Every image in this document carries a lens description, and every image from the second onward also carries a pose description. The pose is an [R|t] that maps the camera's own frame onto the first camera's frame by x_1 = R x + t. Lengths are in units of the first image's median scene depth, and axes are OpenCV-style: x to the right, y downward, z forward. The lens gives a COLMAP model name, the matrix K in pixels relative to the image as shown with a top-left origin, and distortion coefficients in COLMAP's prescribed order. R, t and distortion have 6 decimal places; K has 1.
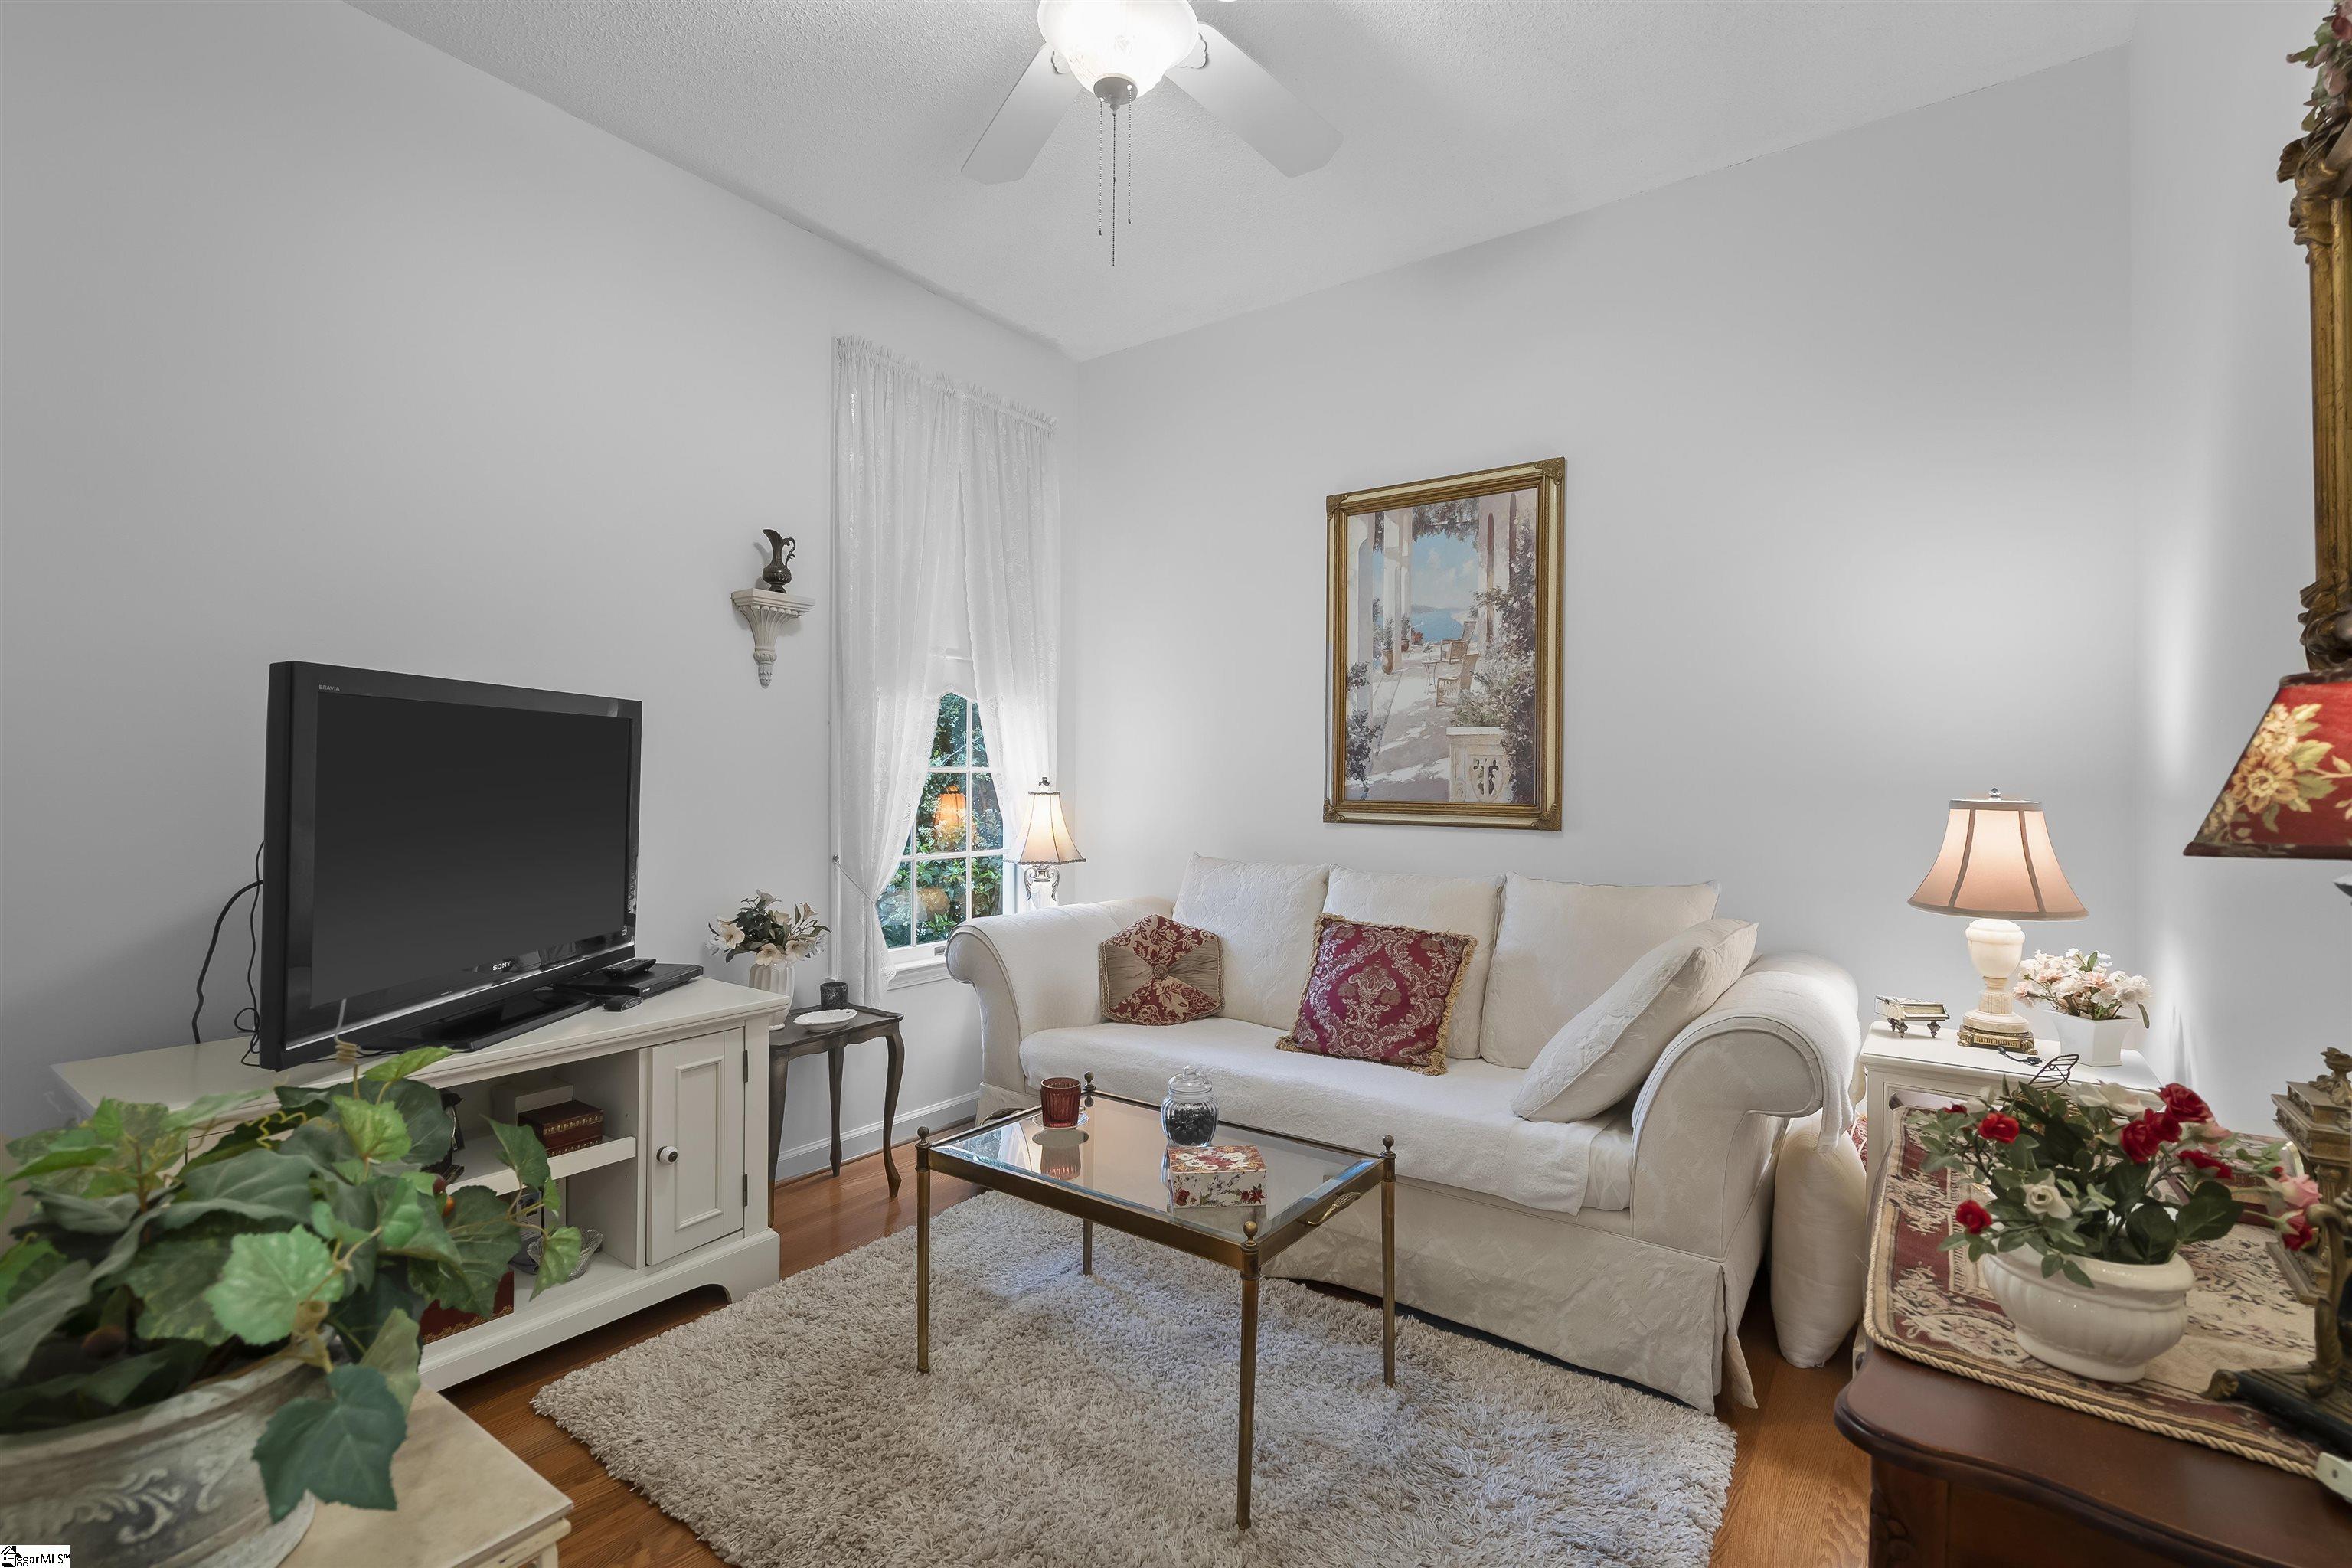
lens RADIAL K [[1059.3, 0, 1176.0], [0, 1059.3, 784.0], [0, 0, 1]] dist [-0.000707, 0.000253]
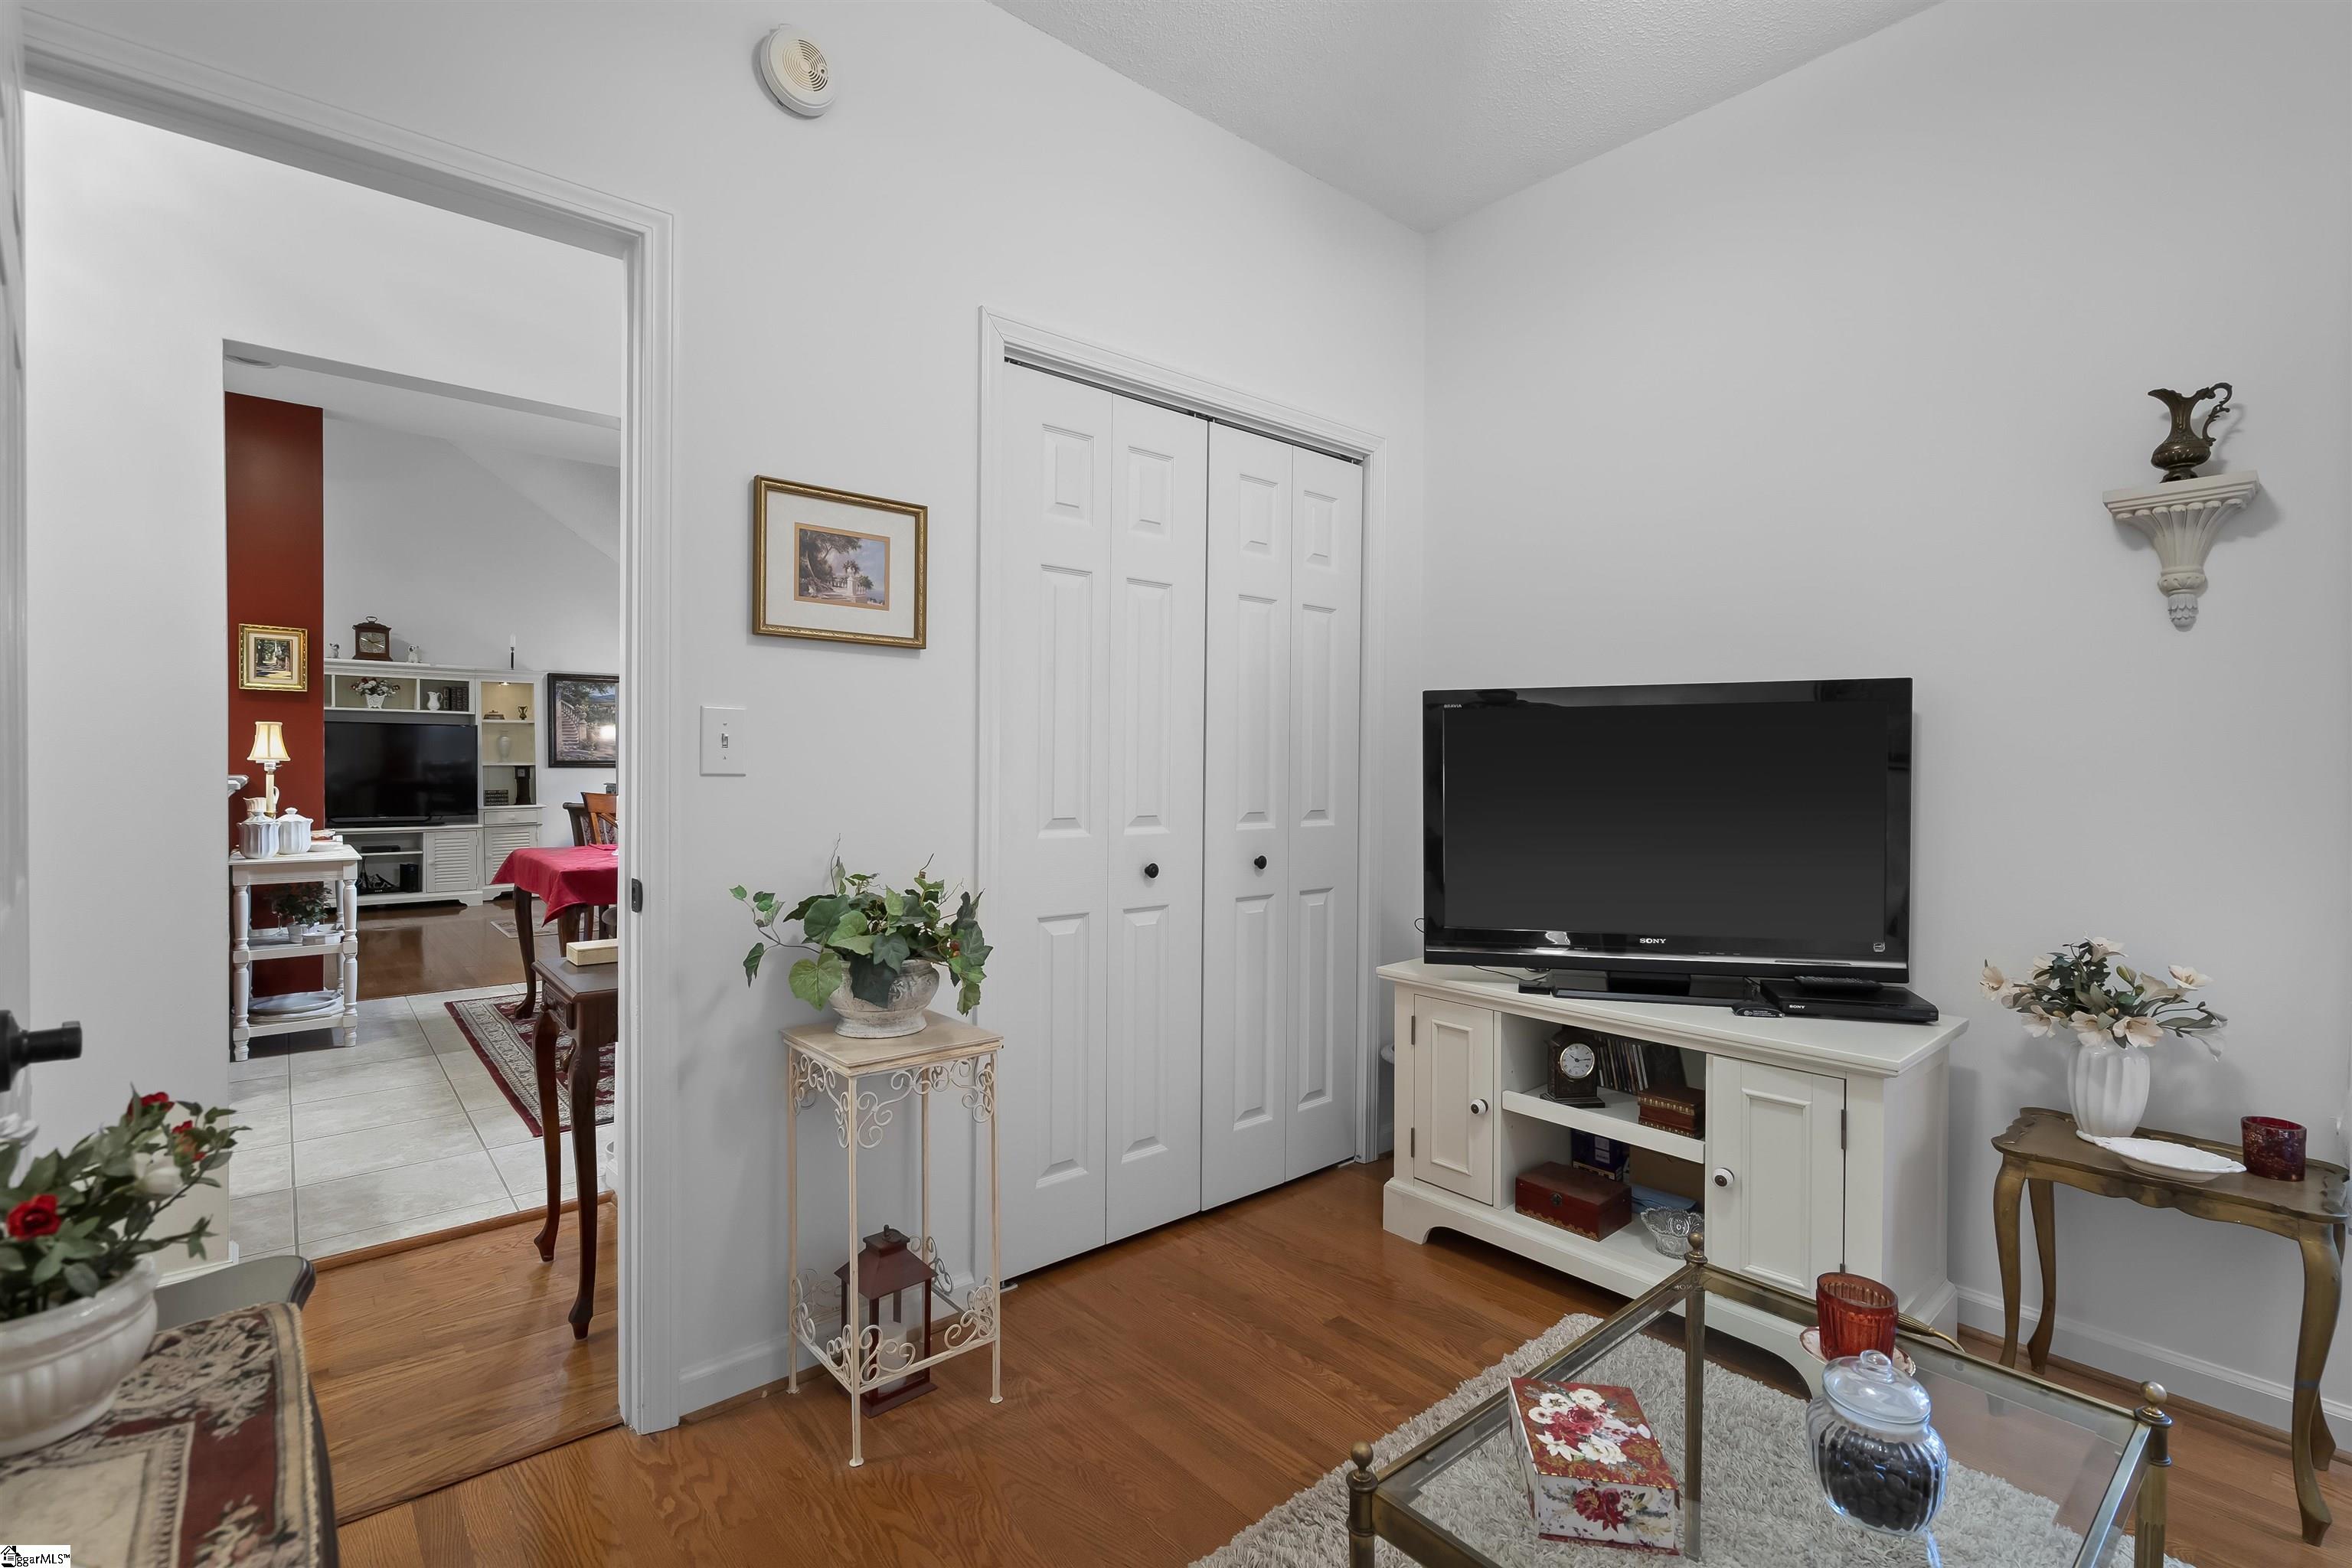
lens RADIAL K [[1059.3, 0, 1176.0], [0, 1059.3, 784.0], [0, 0, 1]] dist [-0.000707, 0.000253]
pose [[-0.224914, 0.009552, -0.974332, 0.398200], [-0.008059, 0.999900, 0.011663, 0.000447], [0.974345, 0.010475, -0.224815, 0.564110]]
